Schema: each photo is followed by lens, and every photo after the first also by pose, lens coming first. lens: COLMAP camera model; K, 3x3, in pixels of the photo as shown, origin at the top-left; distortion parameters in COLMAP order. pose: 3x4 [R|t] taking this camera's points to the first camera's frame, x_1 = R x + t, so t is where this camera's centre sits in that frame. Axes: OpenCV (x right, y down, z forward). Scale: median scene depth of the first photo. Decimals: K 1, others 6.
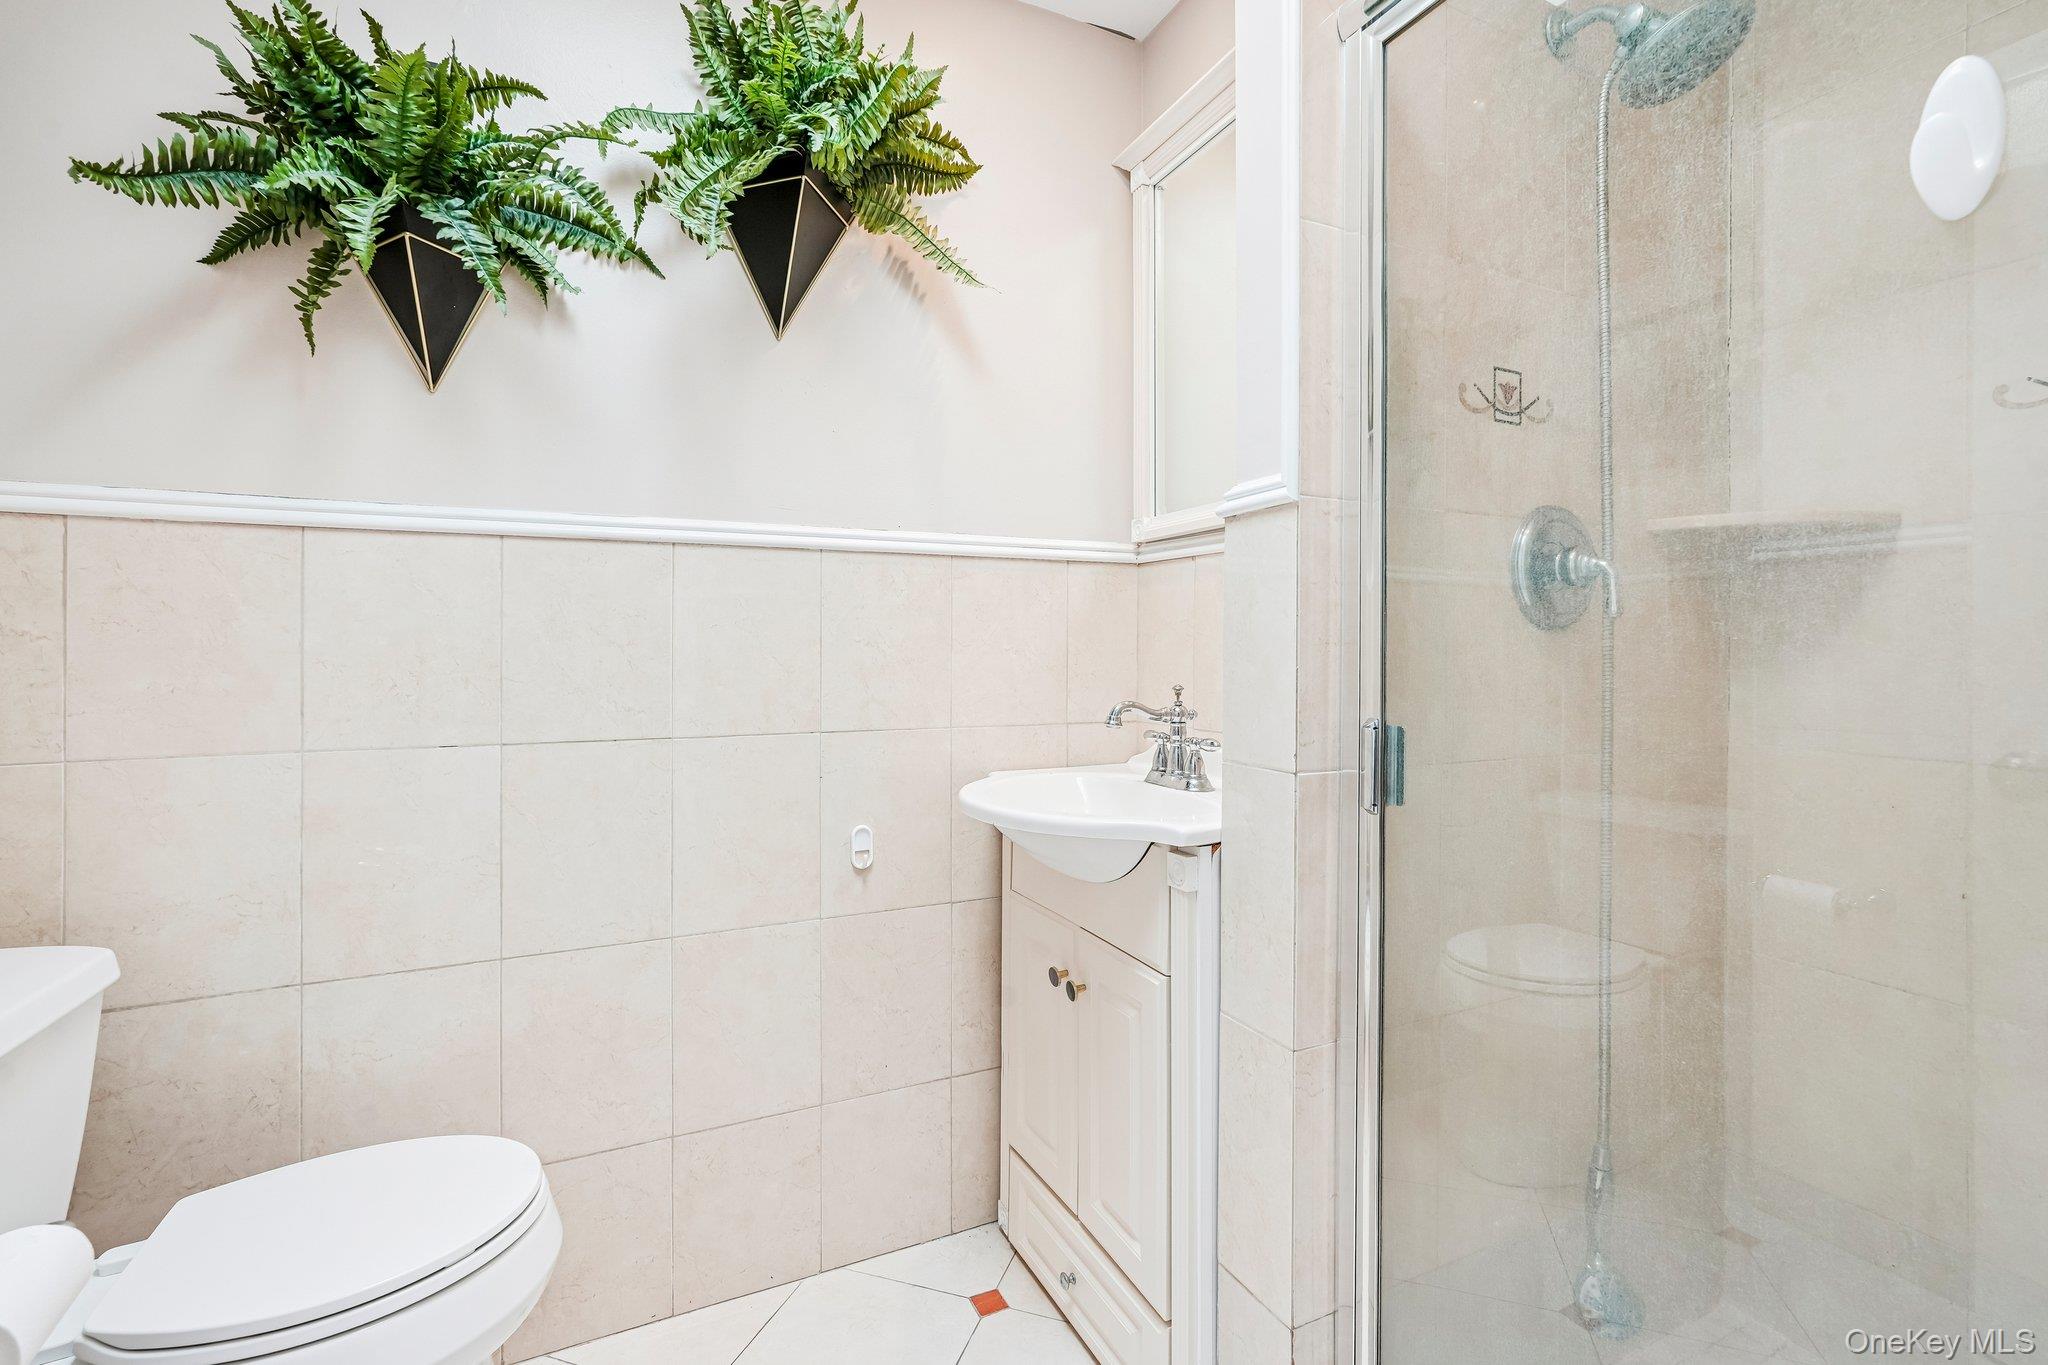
lens RADIAL K [[935.2, 0, 1024.0], [0, 935.2, 682.5], [0, 0, 1]] dist [-0.001591, 0.010005]
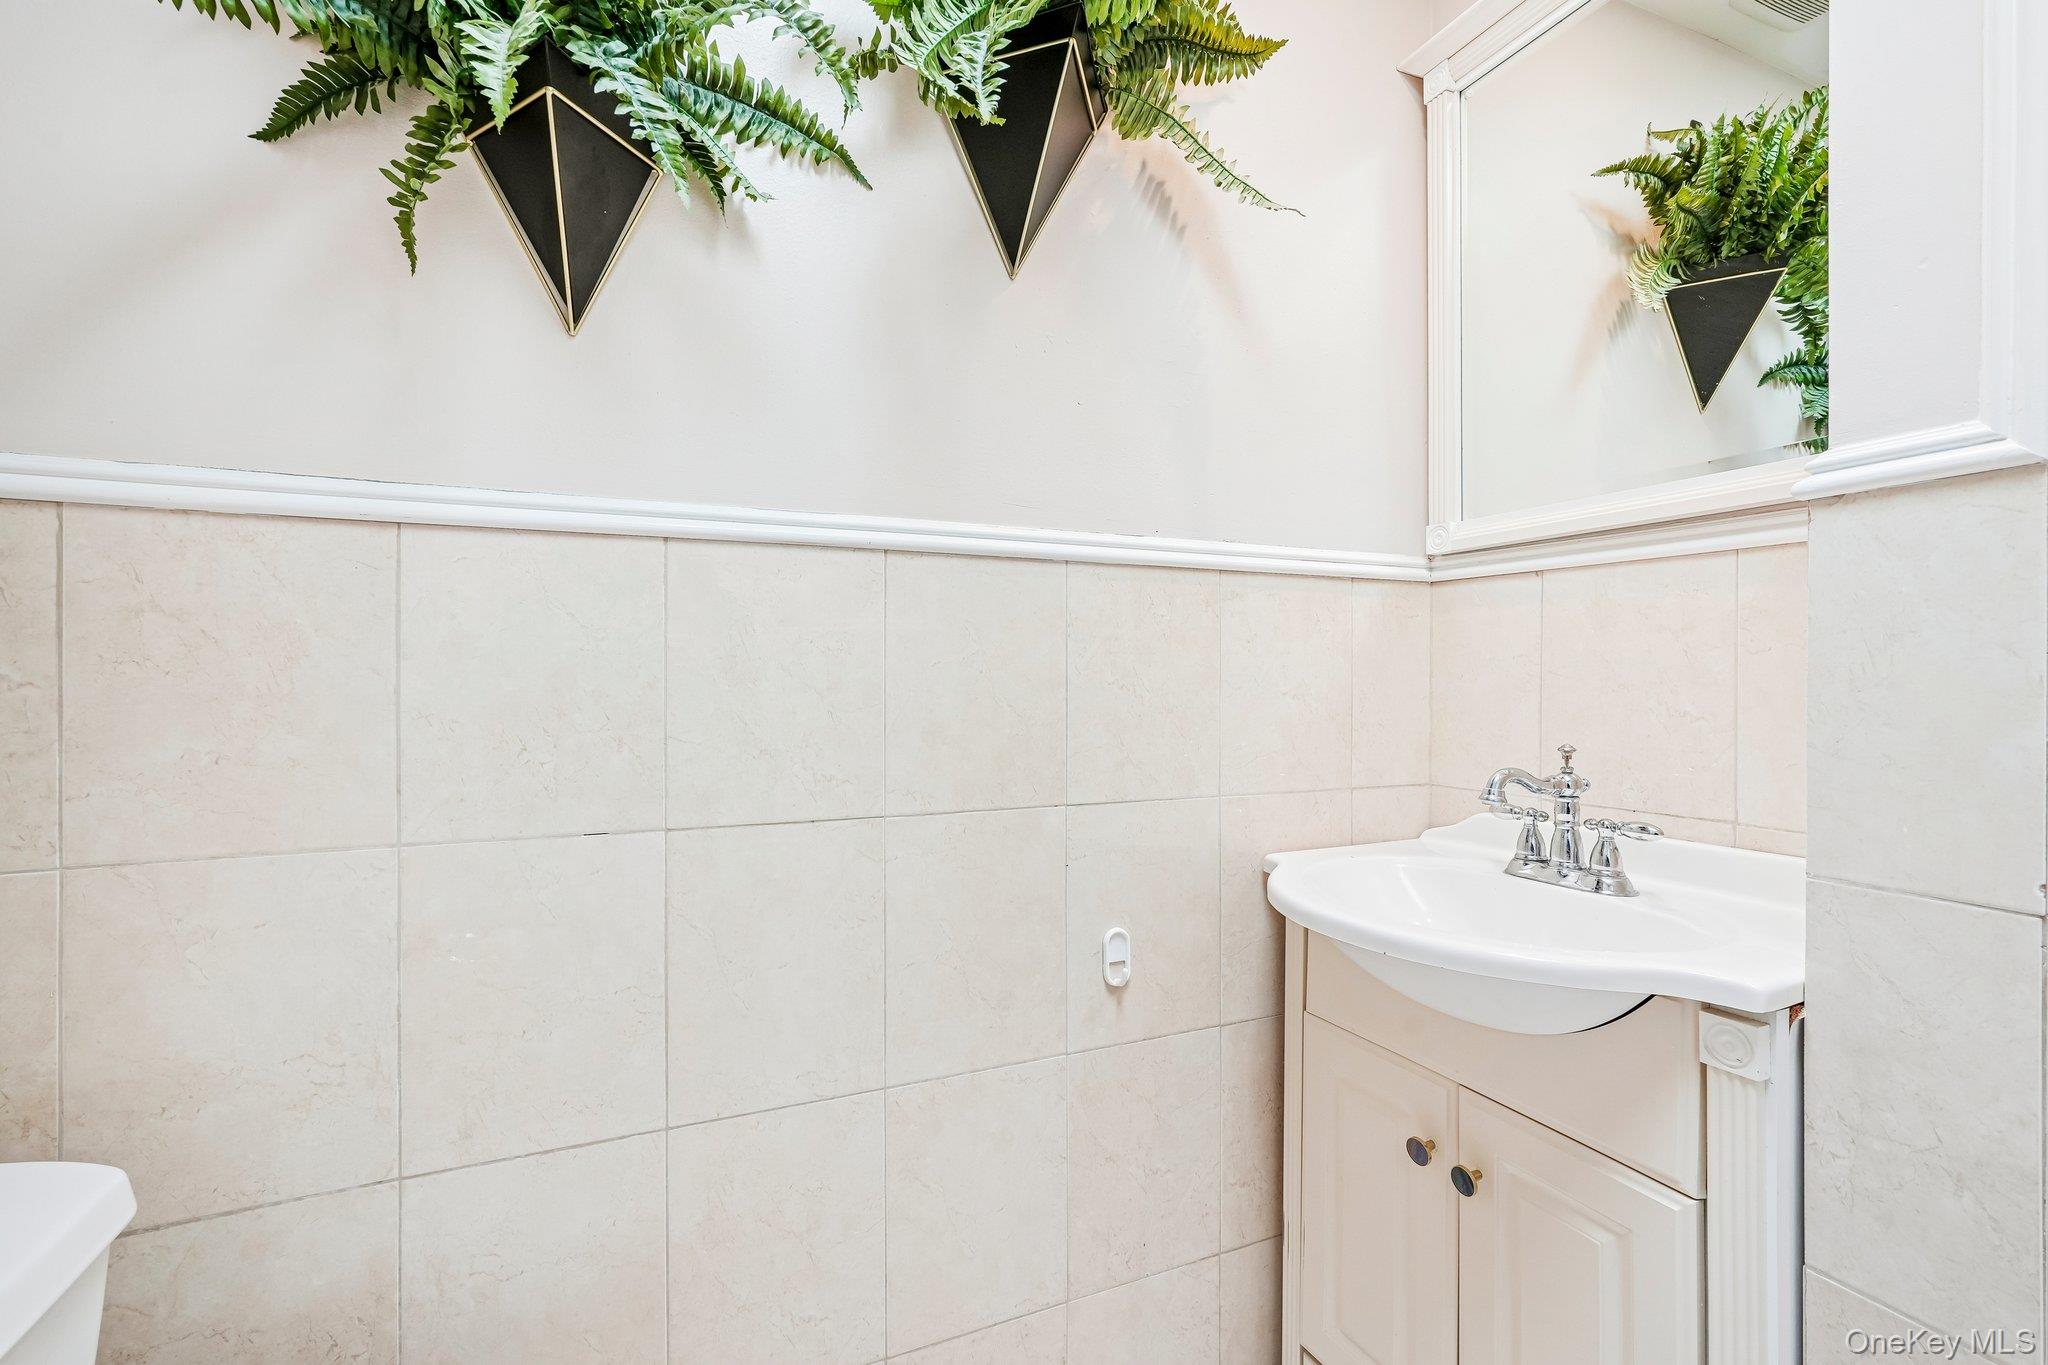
lens RADIAL K [[918.2, 0, 1027.4], [0, 918.2, 718.5], [0, 0, 1]] dist [-0.007243, 0.010023]
pose [[0.999774, 0.001961, -0.021173, -0.259589], [-0.001786, 0.999964, 0.008255, -0.024676], [0.021189, -0.008215, 0.999742, 0.296238]]
